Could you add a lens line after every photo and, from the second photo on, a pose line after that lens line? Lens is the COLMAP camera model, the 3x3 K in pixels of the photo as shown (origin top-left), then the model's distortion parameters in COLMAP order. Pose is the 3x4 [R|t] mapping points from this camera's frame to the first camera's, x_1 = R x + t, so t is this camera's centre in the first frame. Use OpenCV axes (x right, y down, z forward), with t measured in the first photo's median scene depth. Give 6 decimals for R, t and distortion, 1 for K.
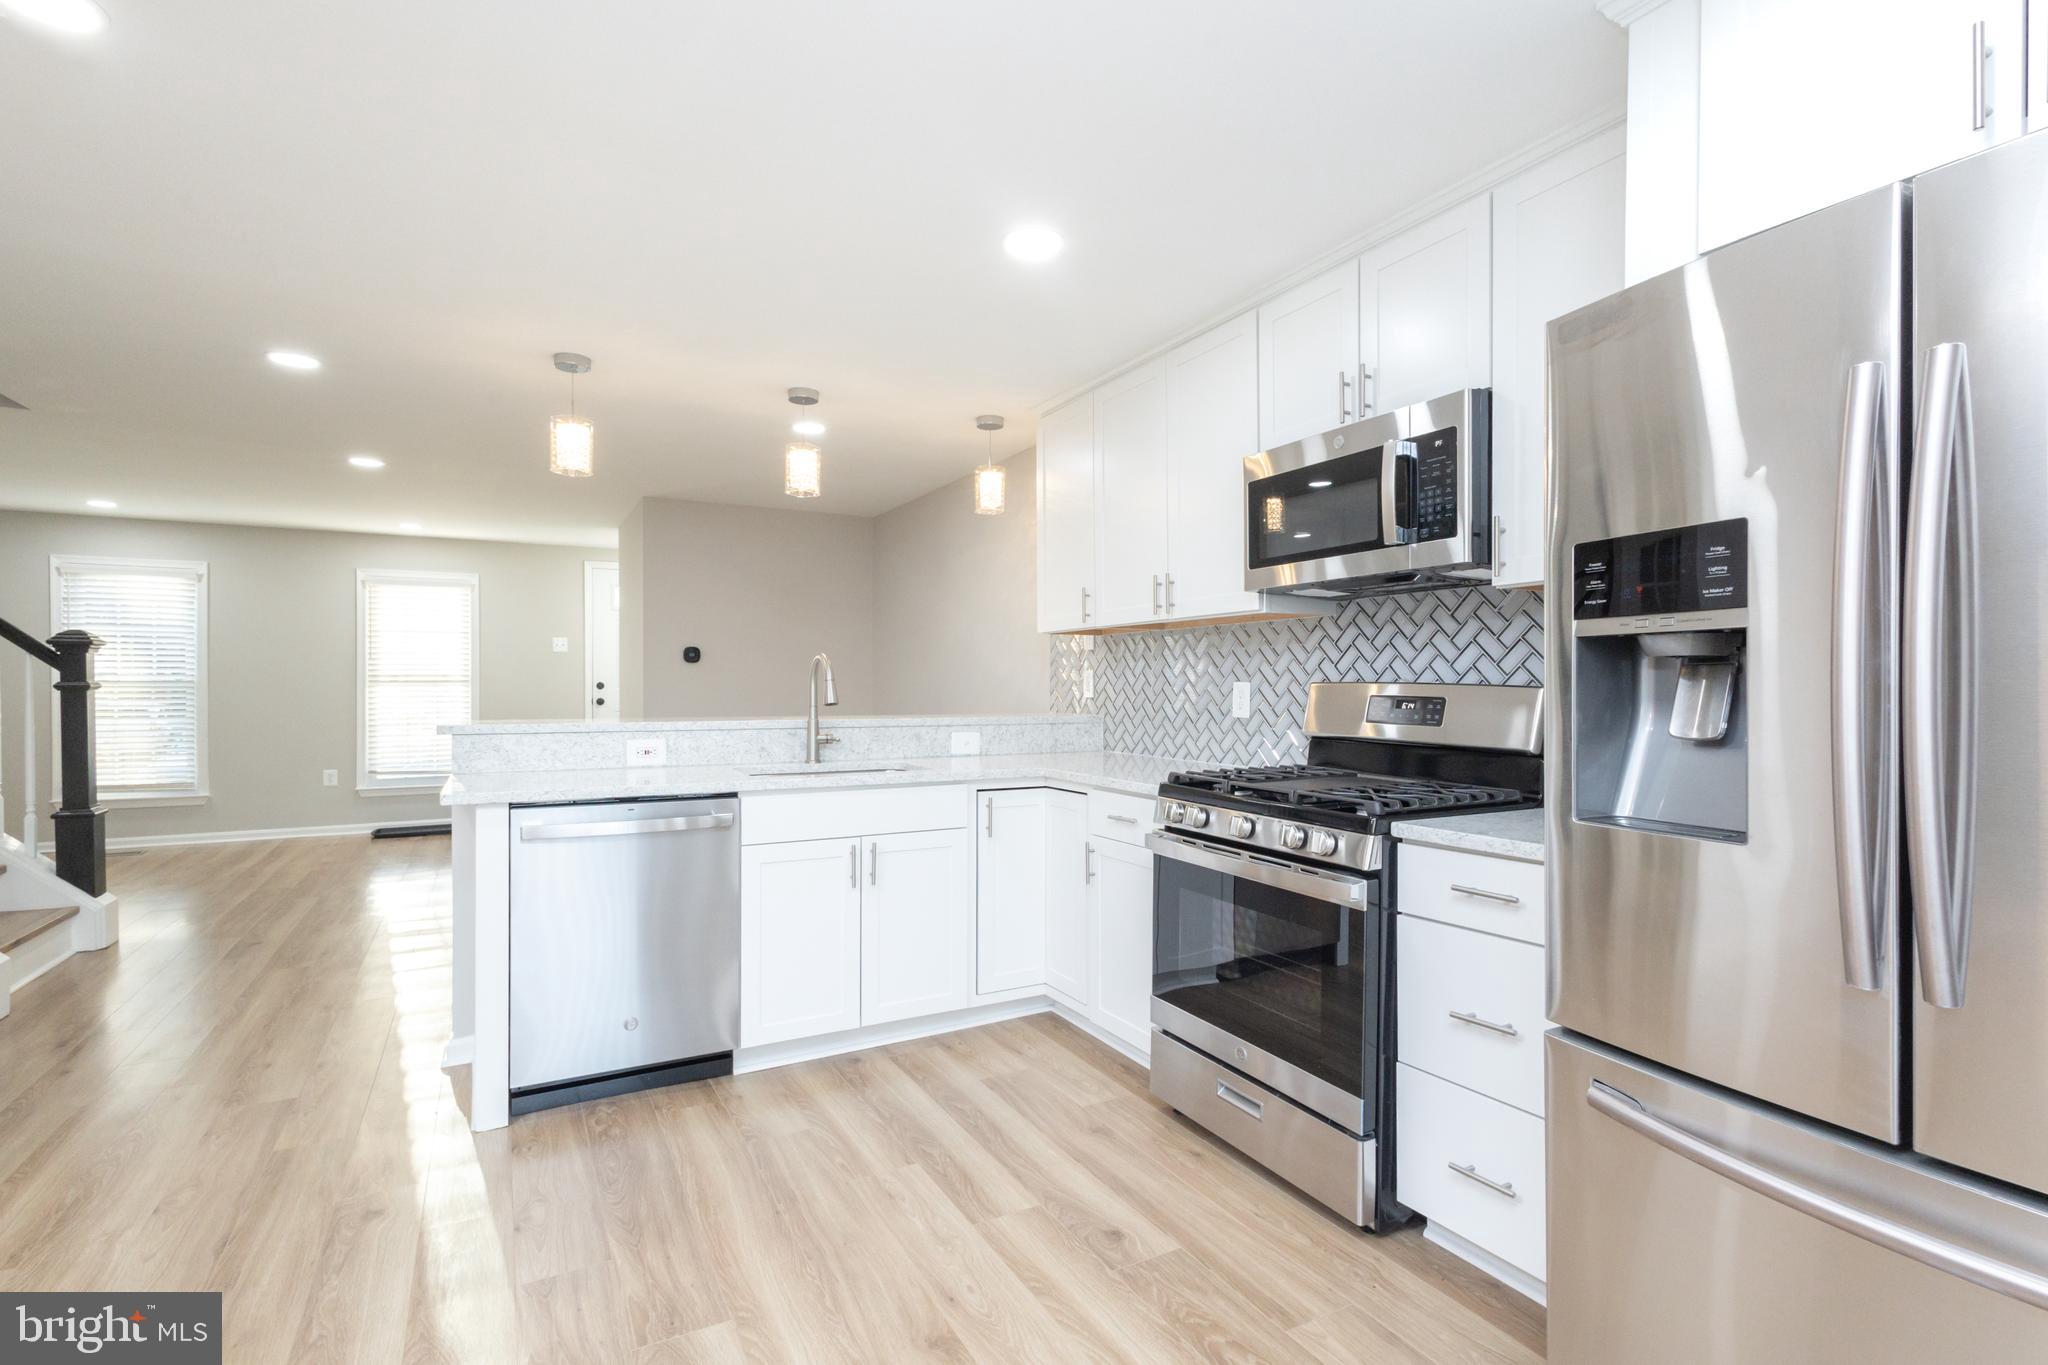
lens RADIAL K [[949.7, 0, 1016.1], [0, 949.7, 694.2], [0, 0, 1]] dist [0.005823, -0.001306]
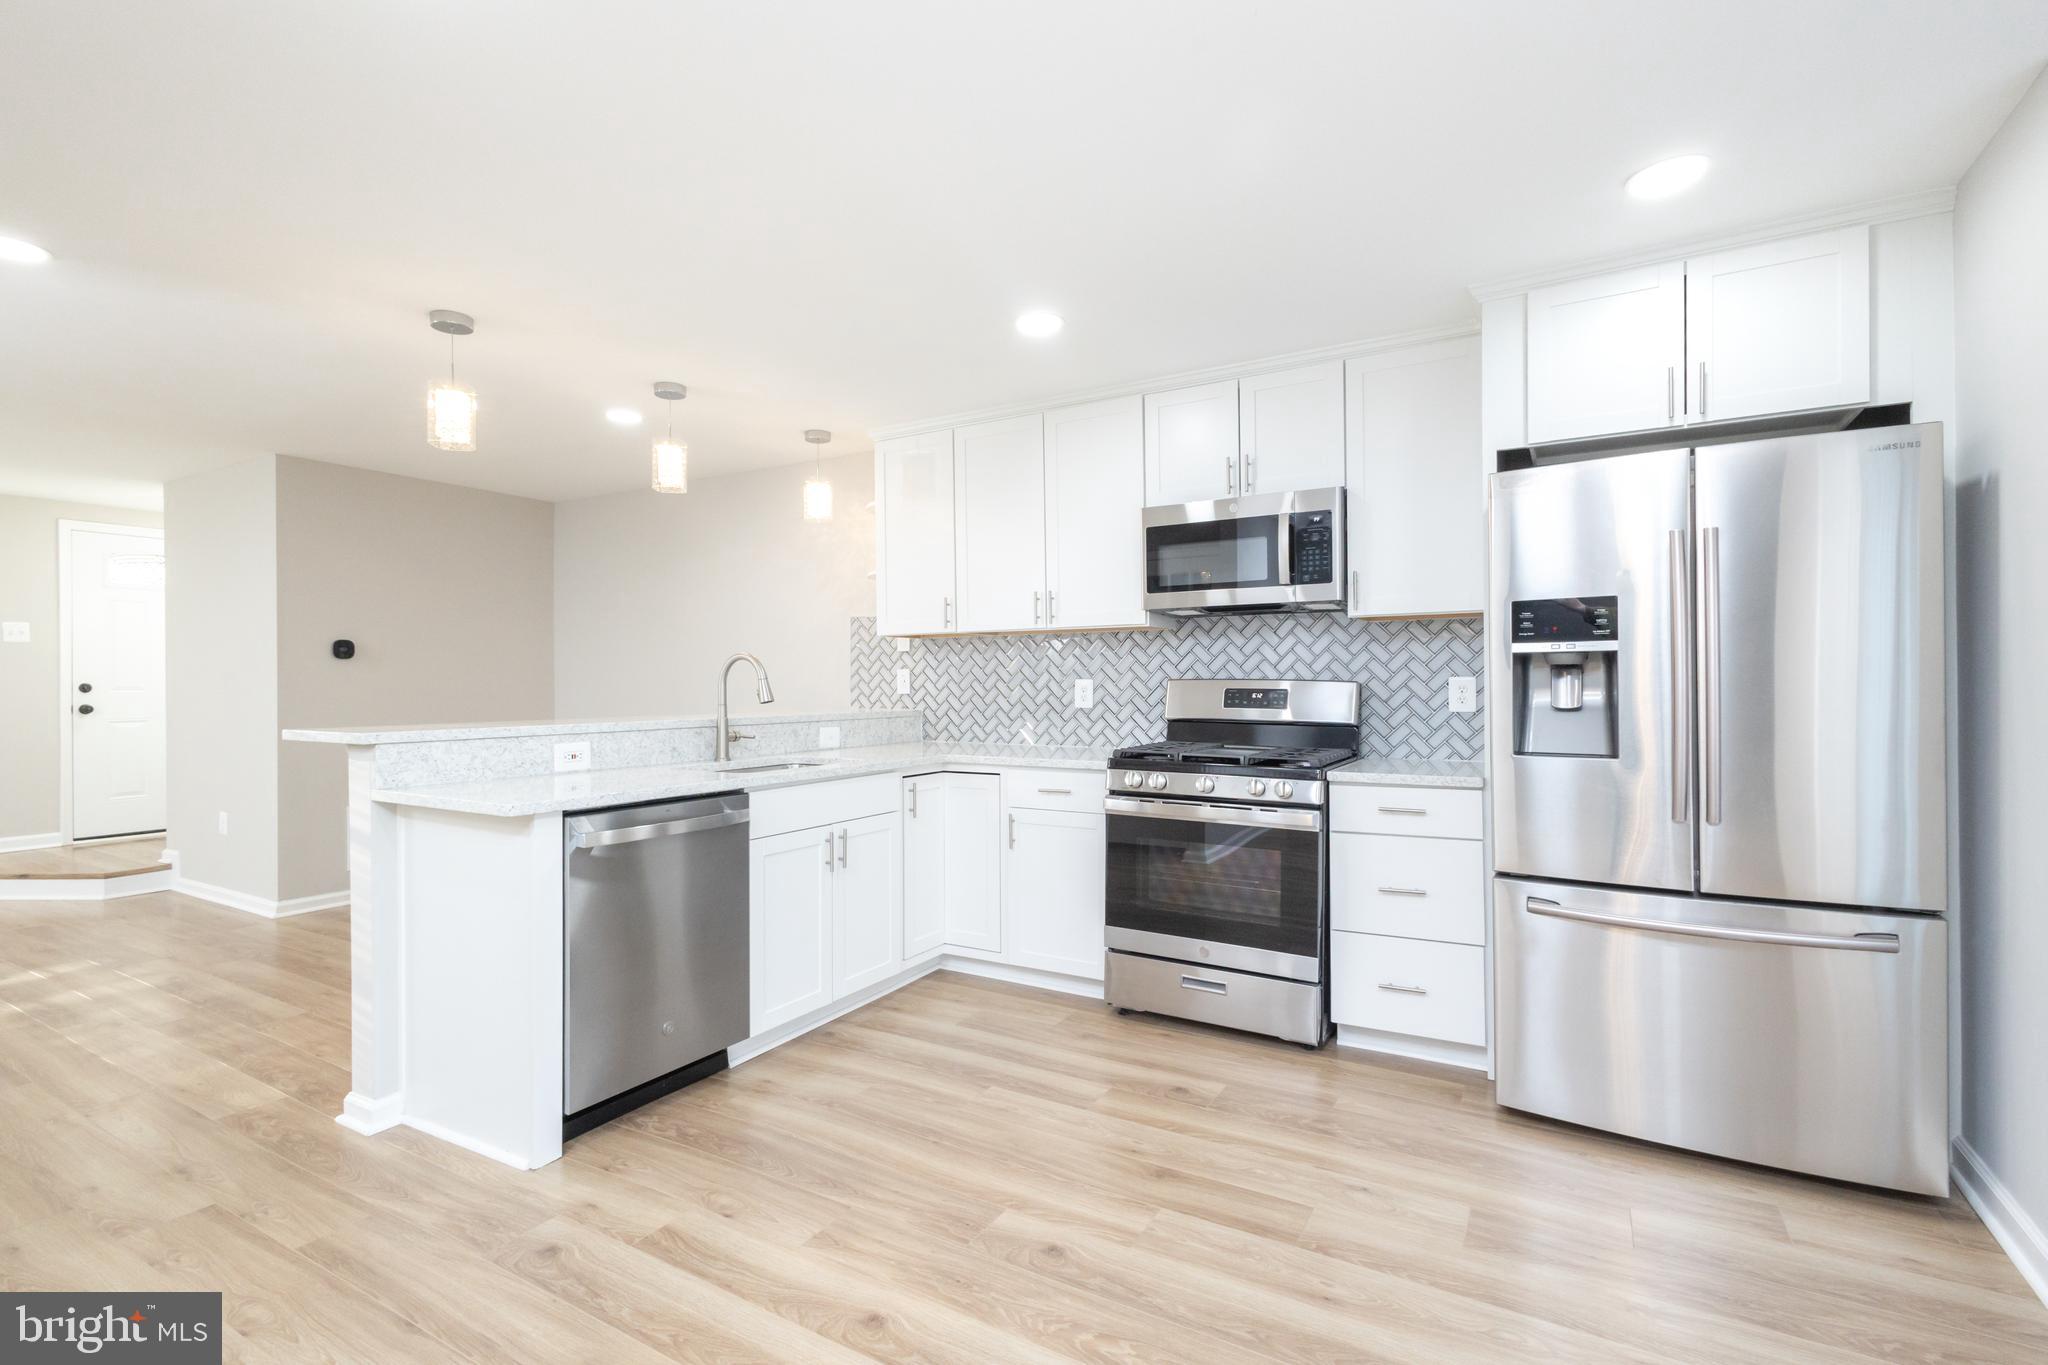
lens RADIAL K [[949.7, 0, 1009.2], [0, 949.7, 681.2], [0, 0, 1]] dist [0.005823, -0.001306]
pose [[0.860889, -0.005078, 0.508767, -0.553032], [0.010831, 0.999907, -0.008346, -0.000745], [-0.508677, 0.012696, 0.860864, -0.029667]]
